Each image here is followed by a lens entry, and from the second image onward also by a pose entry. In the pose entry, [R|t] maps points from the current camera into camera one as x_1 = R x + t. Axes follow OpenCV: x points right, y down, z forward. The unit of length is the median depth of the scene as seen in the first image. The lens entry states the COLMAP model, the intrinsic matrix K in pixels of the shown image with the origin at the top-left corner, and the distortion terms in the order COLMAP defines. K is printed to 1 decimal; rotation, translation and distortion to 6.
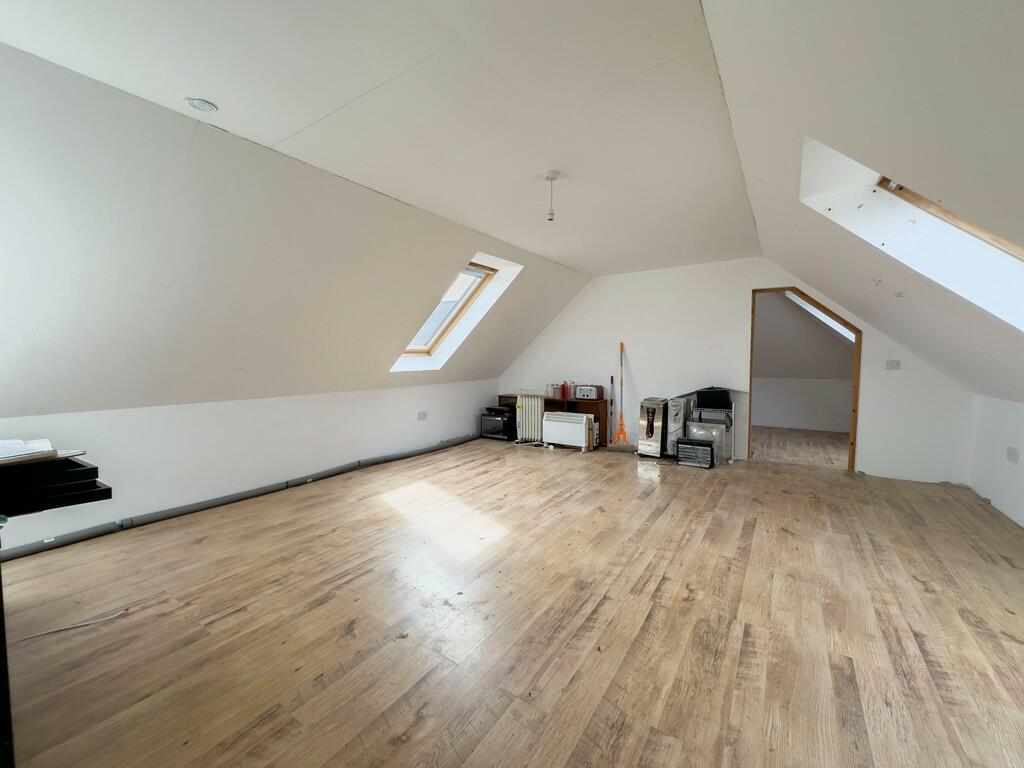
lens RADIAL K [[410.9, 0, 512.1], [0, 410.9, 382.7], [0, 0, 1]] dist [-0.001529, 0.000226]
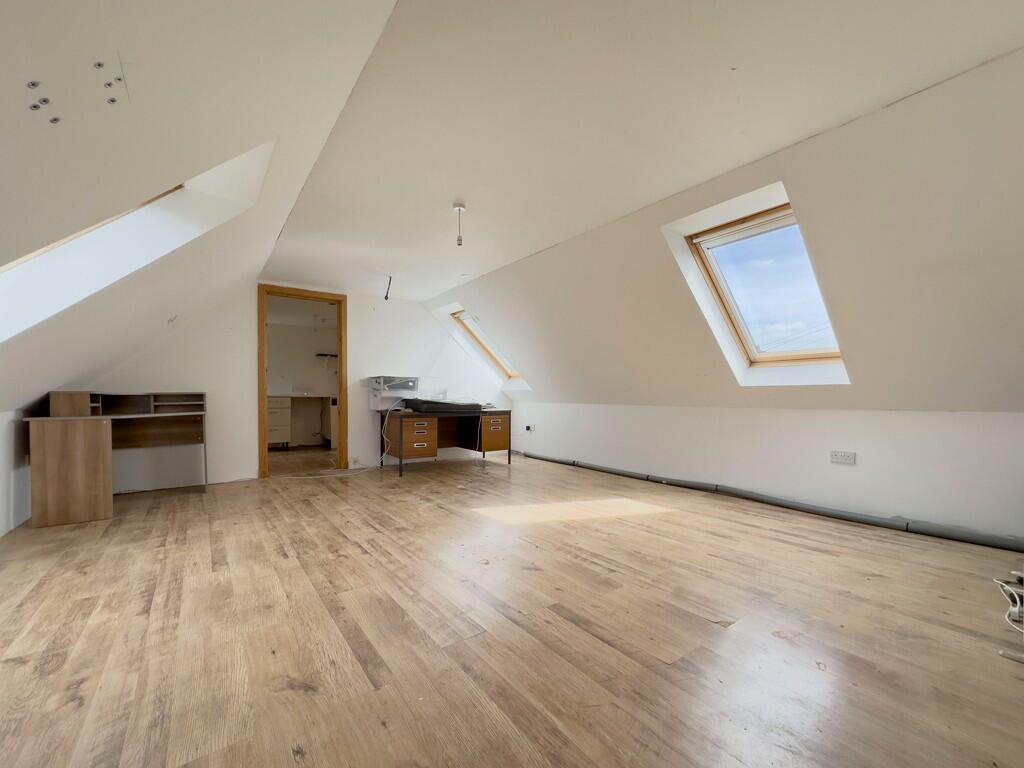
lens RADIAL K [[410.9, 0, 500.8], [0, 410.9, 399.2], [0, 0, 1]] dist [-0.001529, 0.000226]
pose [[-0.339528, 0.012624, -0.940511, 1.307417], [-0.057865, 0.997736, 0.034281, -0.004471], [0.938814, 0.066062, -0.338028, 1.707594]]
